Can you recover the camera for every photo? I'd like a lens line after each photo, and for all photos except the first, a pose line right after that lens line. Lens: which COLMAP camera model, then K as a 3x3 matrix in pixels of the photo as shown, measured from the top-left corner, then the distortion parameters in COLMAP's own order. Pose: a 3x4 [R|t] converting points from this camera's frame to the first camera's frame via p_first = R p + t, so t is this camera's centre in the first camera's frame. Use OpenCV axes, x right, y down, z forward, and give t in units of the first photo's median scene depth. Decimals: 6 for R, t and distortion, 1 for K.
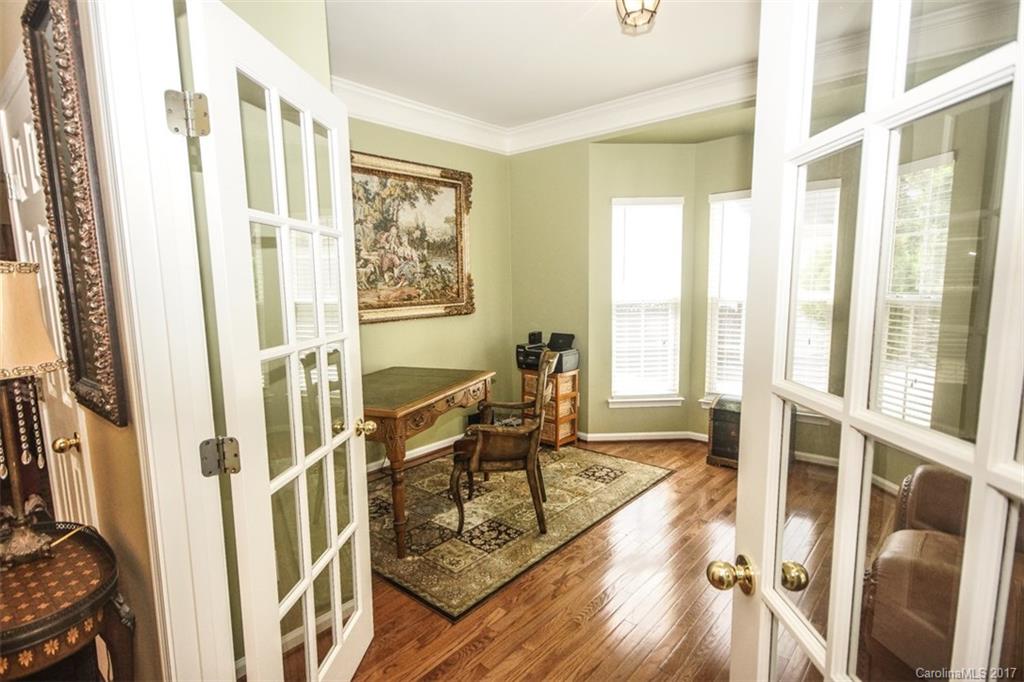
lens RADIAL K [[521.5, 0, 516.4], [0, 521.5, 344.6], [0, 0, 1]] dist [0.004582, 0.002911]
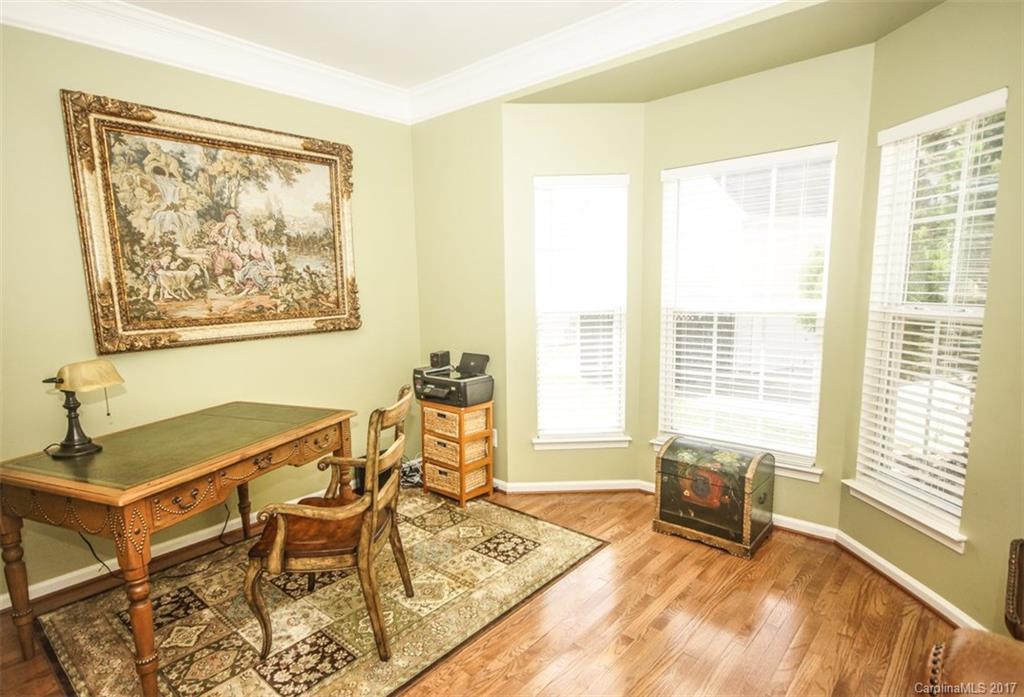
lens RADIAL K [[542.1, 0, 497.5], [0, 542.1, 356.5], [0, 0, 1]] dist [0.022014, -0.000970]
pose [[0.999763, -0.000092, -0.021755, 0.156140], [0.000436, 0.999875, 0.015783, -0.033807], [0.021751, -0.015789, 0.999639, 0.214709]]
